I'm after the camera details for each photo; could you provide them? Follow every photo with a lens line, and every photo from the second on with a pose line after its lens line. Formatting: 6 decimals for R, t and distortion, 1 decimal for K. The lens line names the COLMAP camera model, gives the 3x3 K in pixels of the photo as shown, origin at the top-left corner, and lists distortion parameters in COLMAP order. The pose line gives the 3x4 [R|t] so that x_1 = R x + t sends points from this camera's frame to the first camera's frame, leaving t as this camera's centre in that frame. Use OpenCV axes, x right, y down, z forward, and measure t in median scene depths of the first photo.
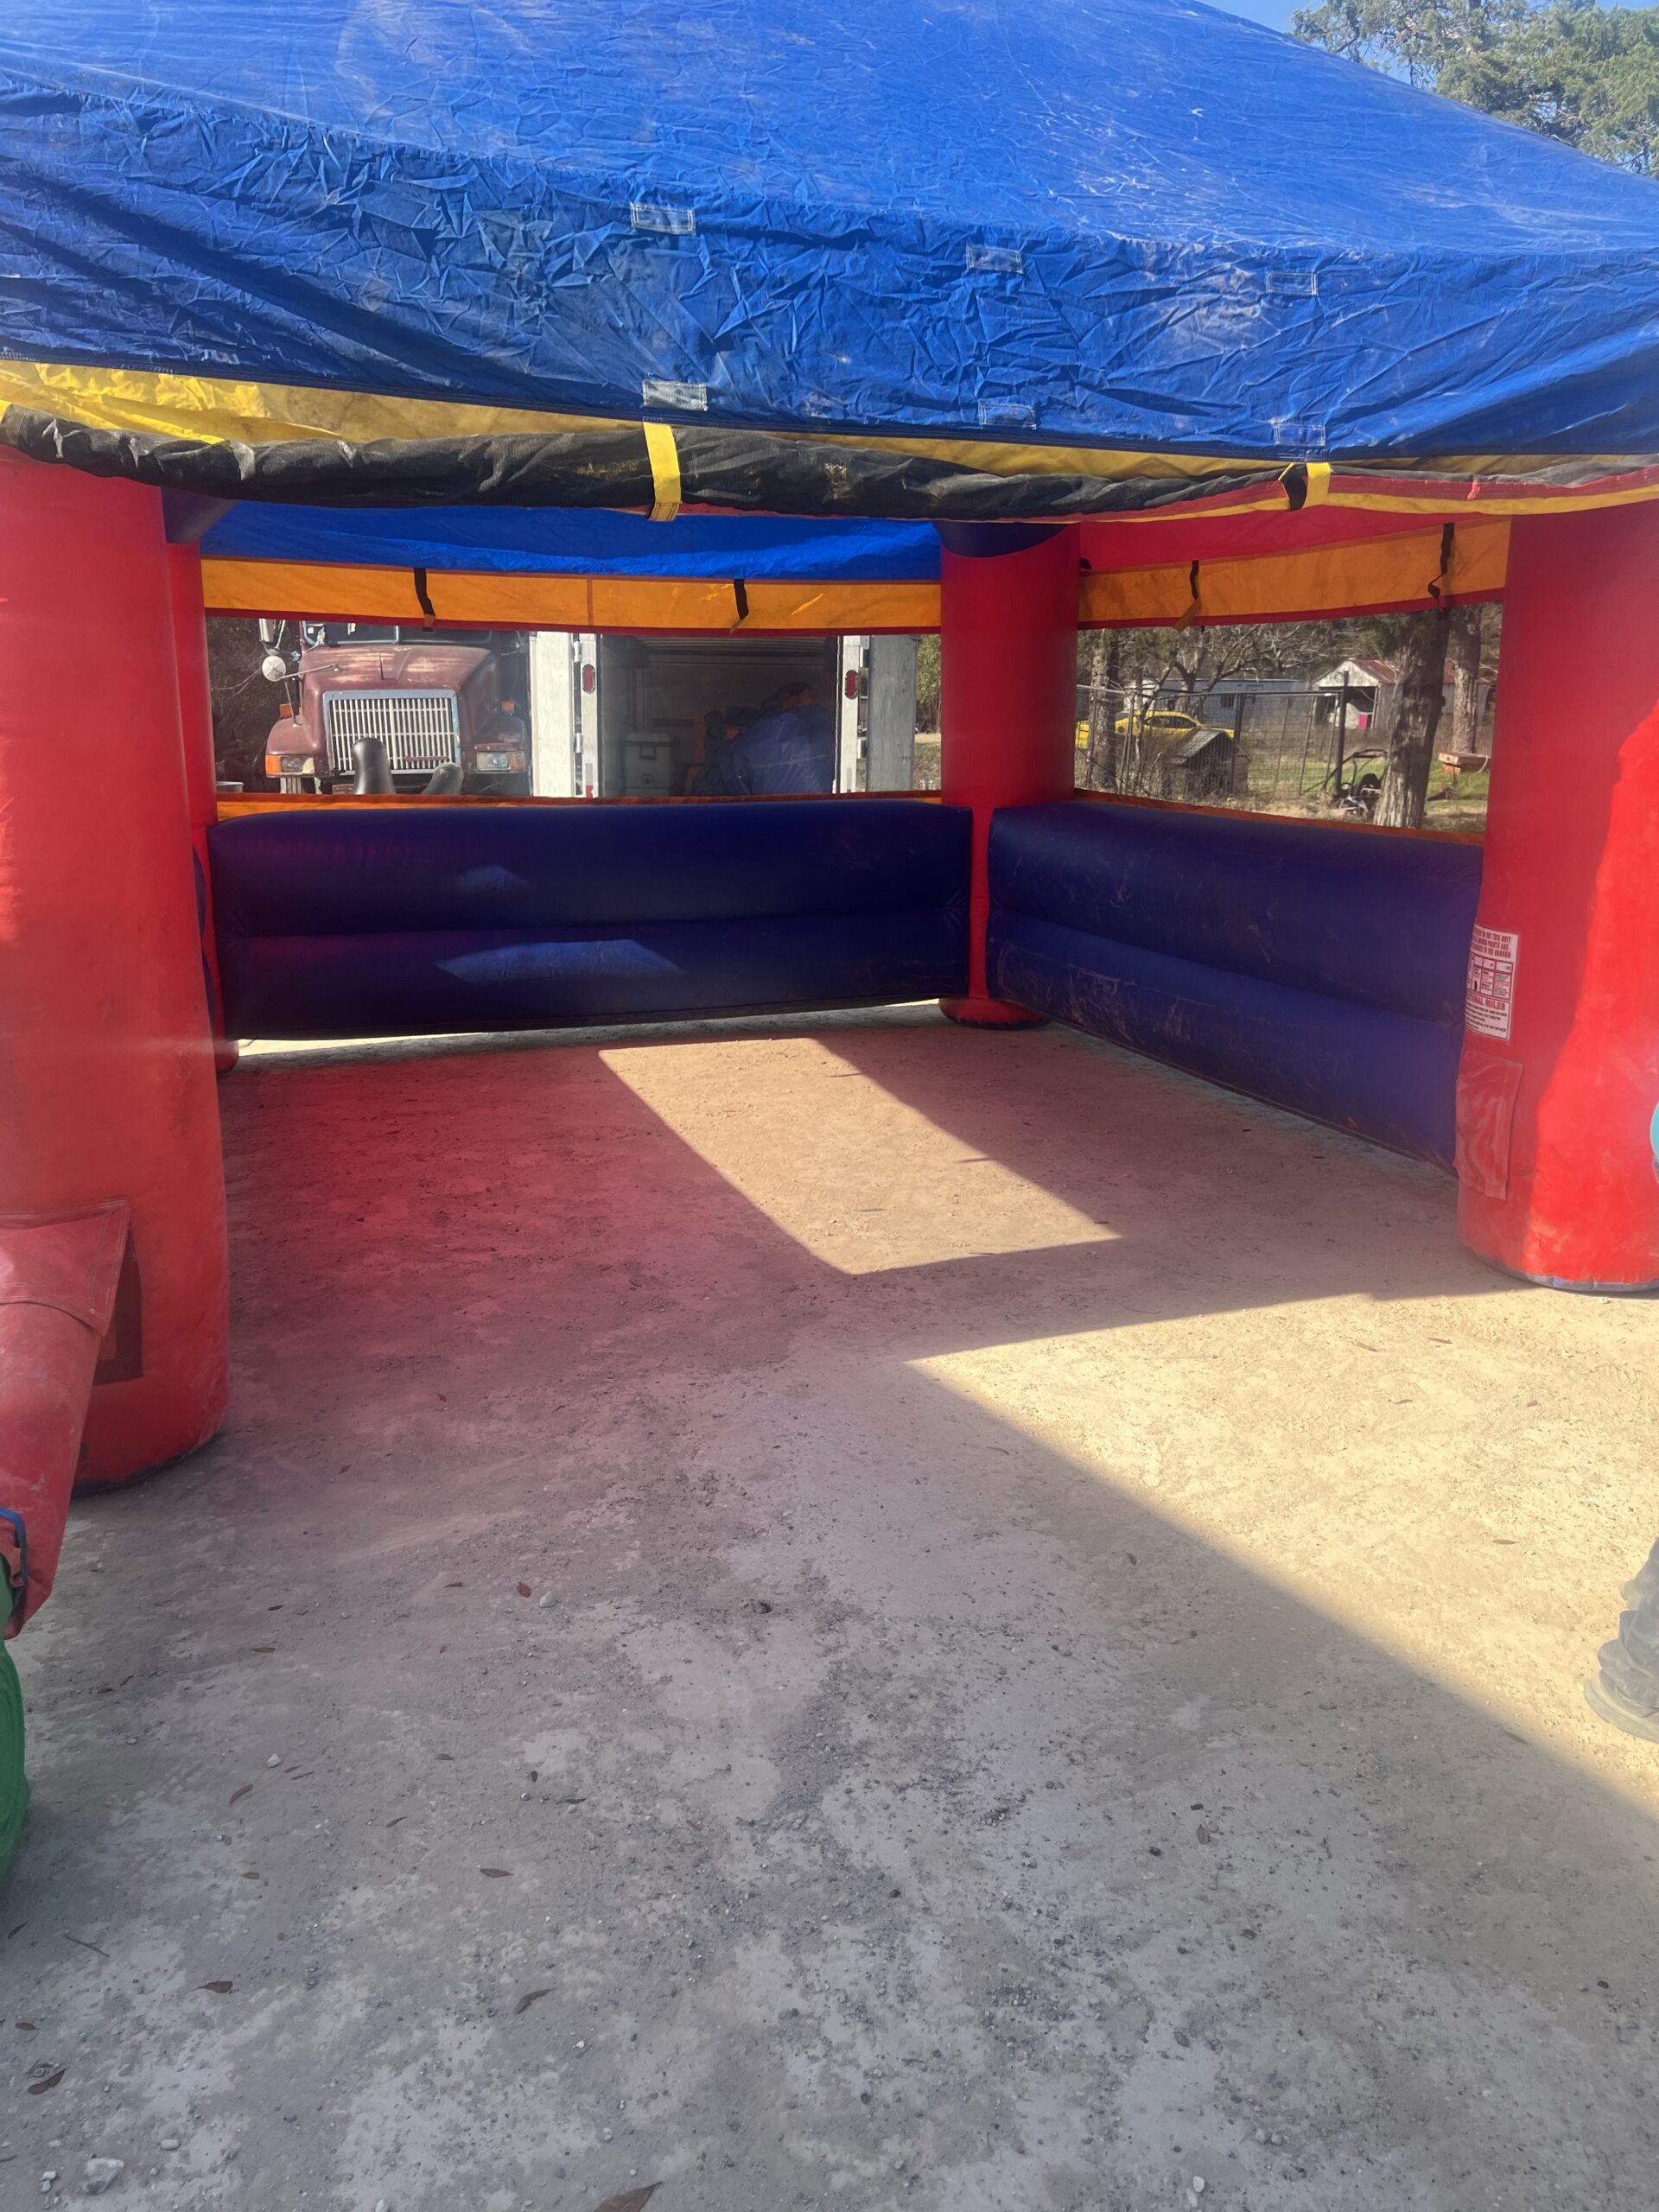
lens RADIAL K [[1626.7, 0, 828.8], [0, 1626.7, 1120.7], [0, 0, 1]] dist [0.019411, -0.017389]
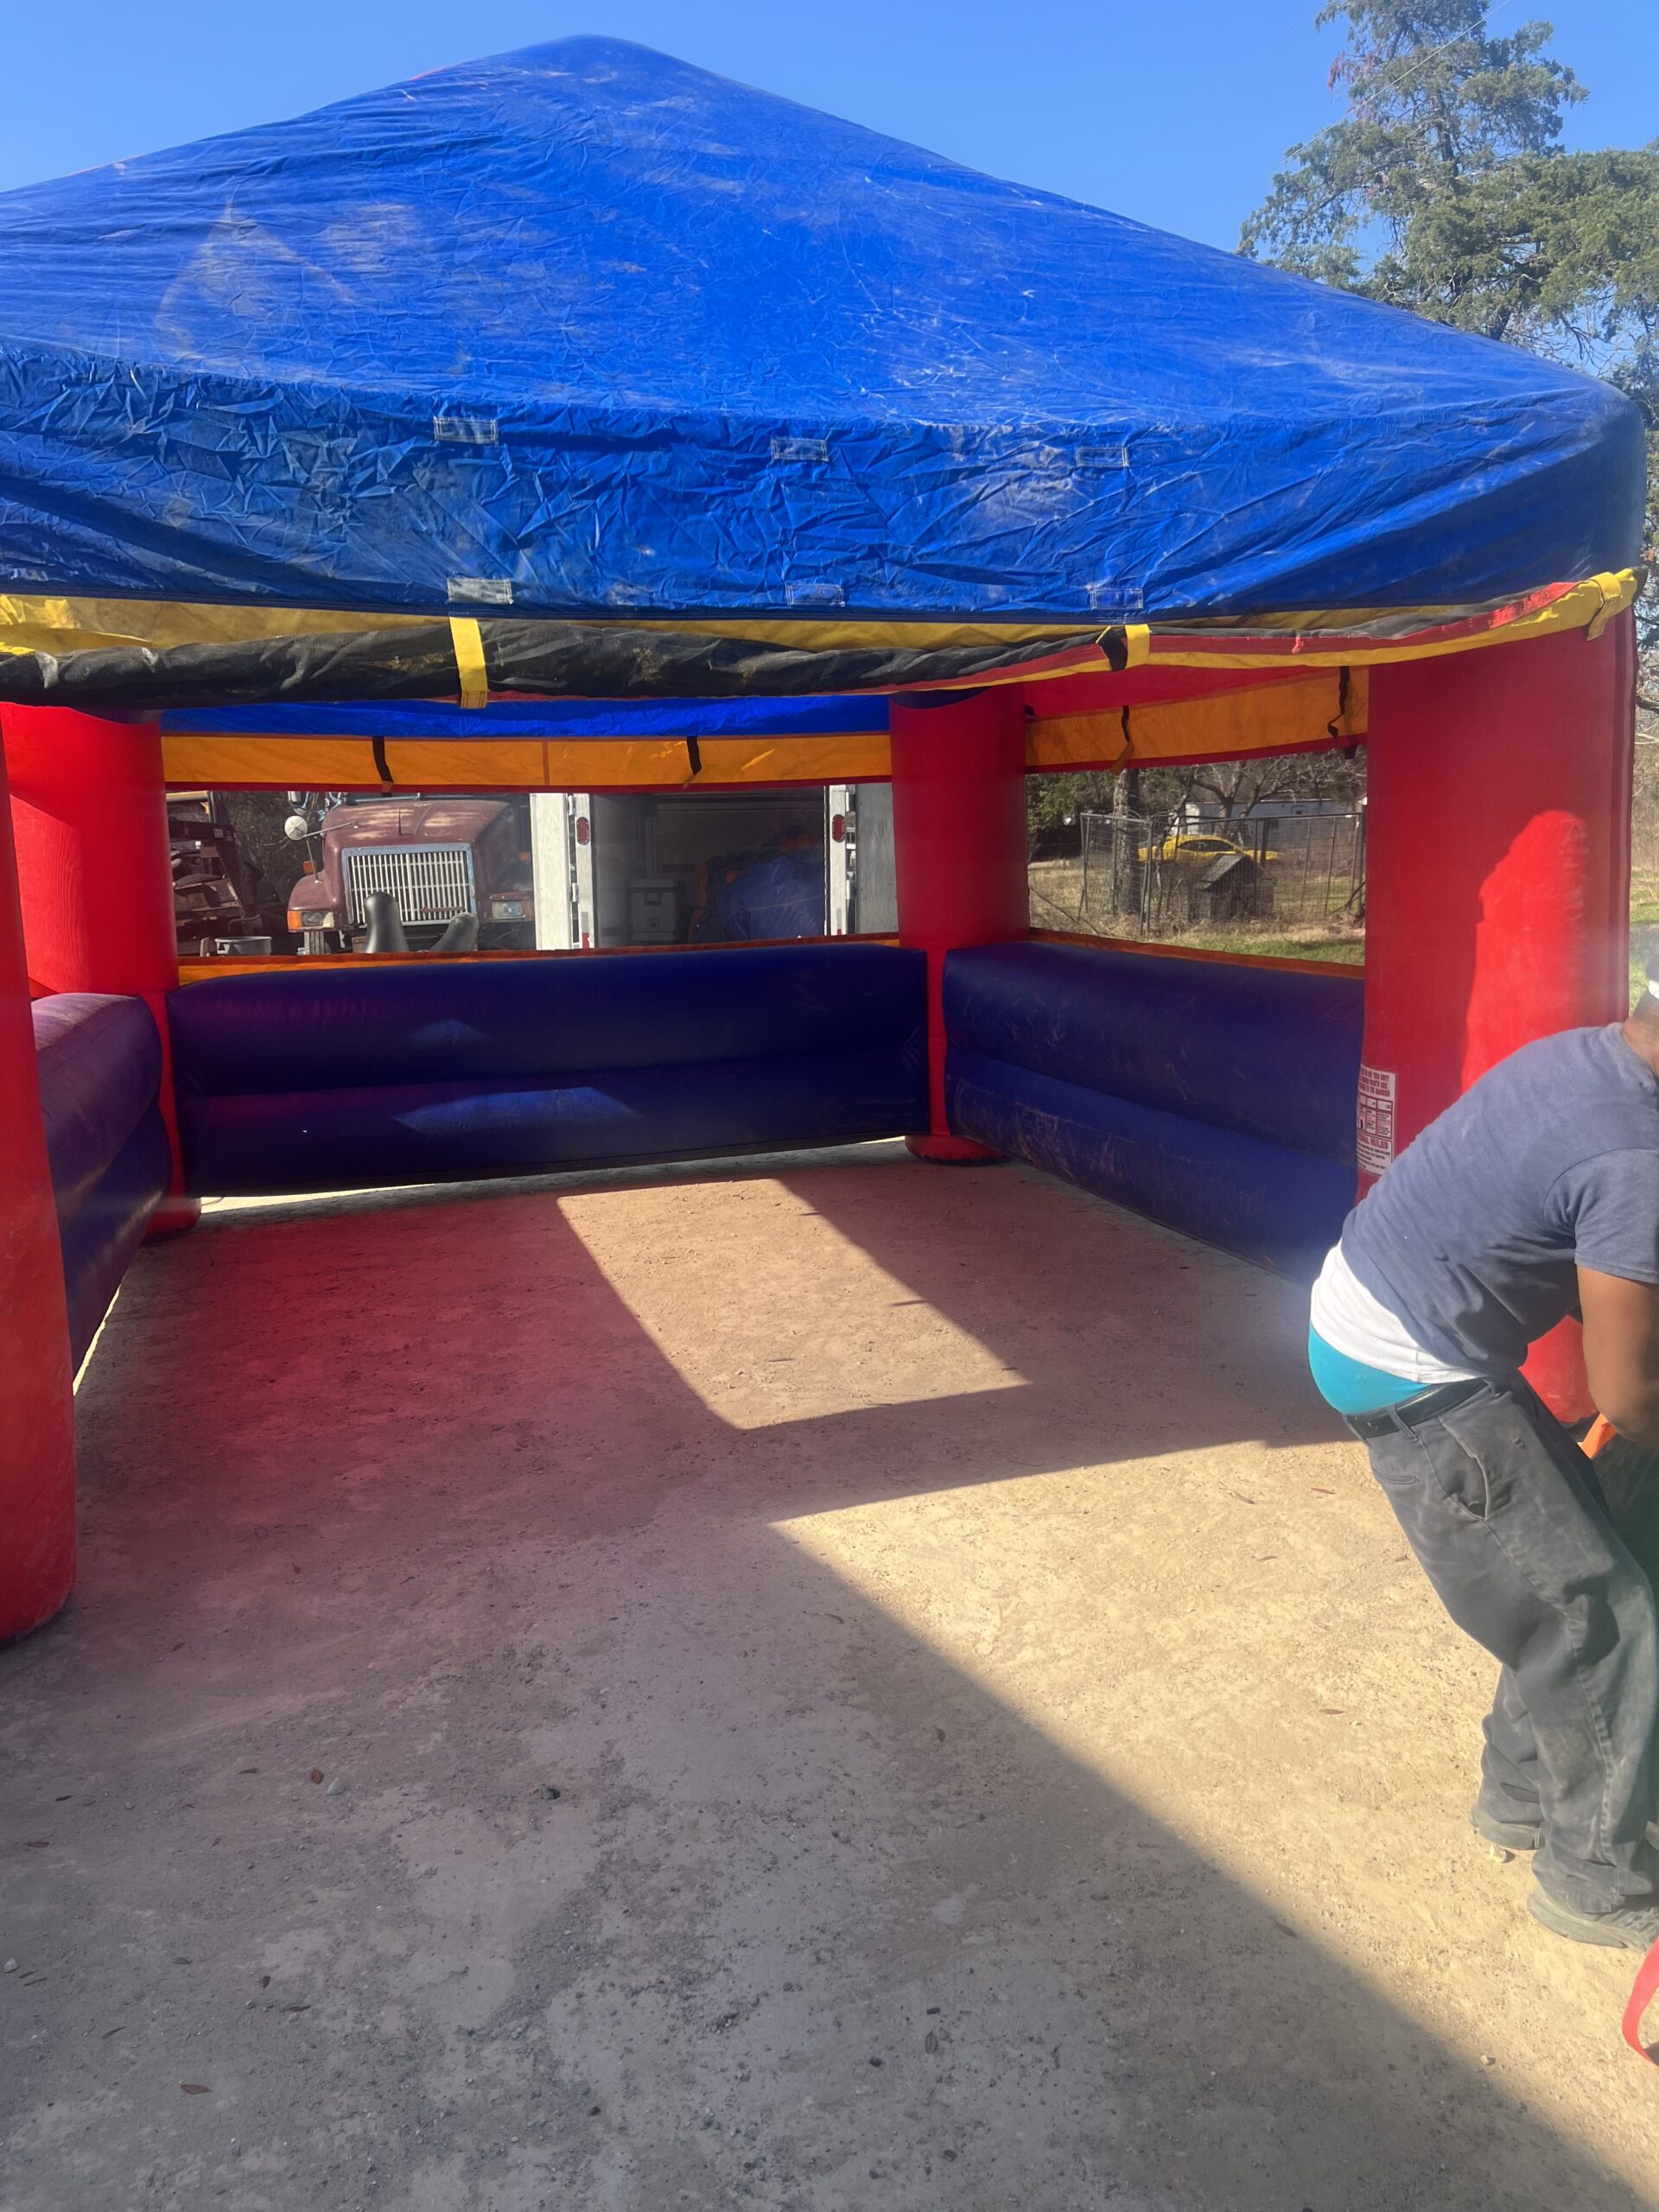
lens RADIAL K [[1626.7, 0, 828.8], [0, 1626.7, 1120.7], [0, 0, 1]] dist [0.019411, -0.017389]
pose [[0.998931, -0.025974, -0.038242, 0.149082], [0.022924, 0.996679, -0.078140, -0.019851], [0.040144, 0.077180, 0.996209, -0.000816]]
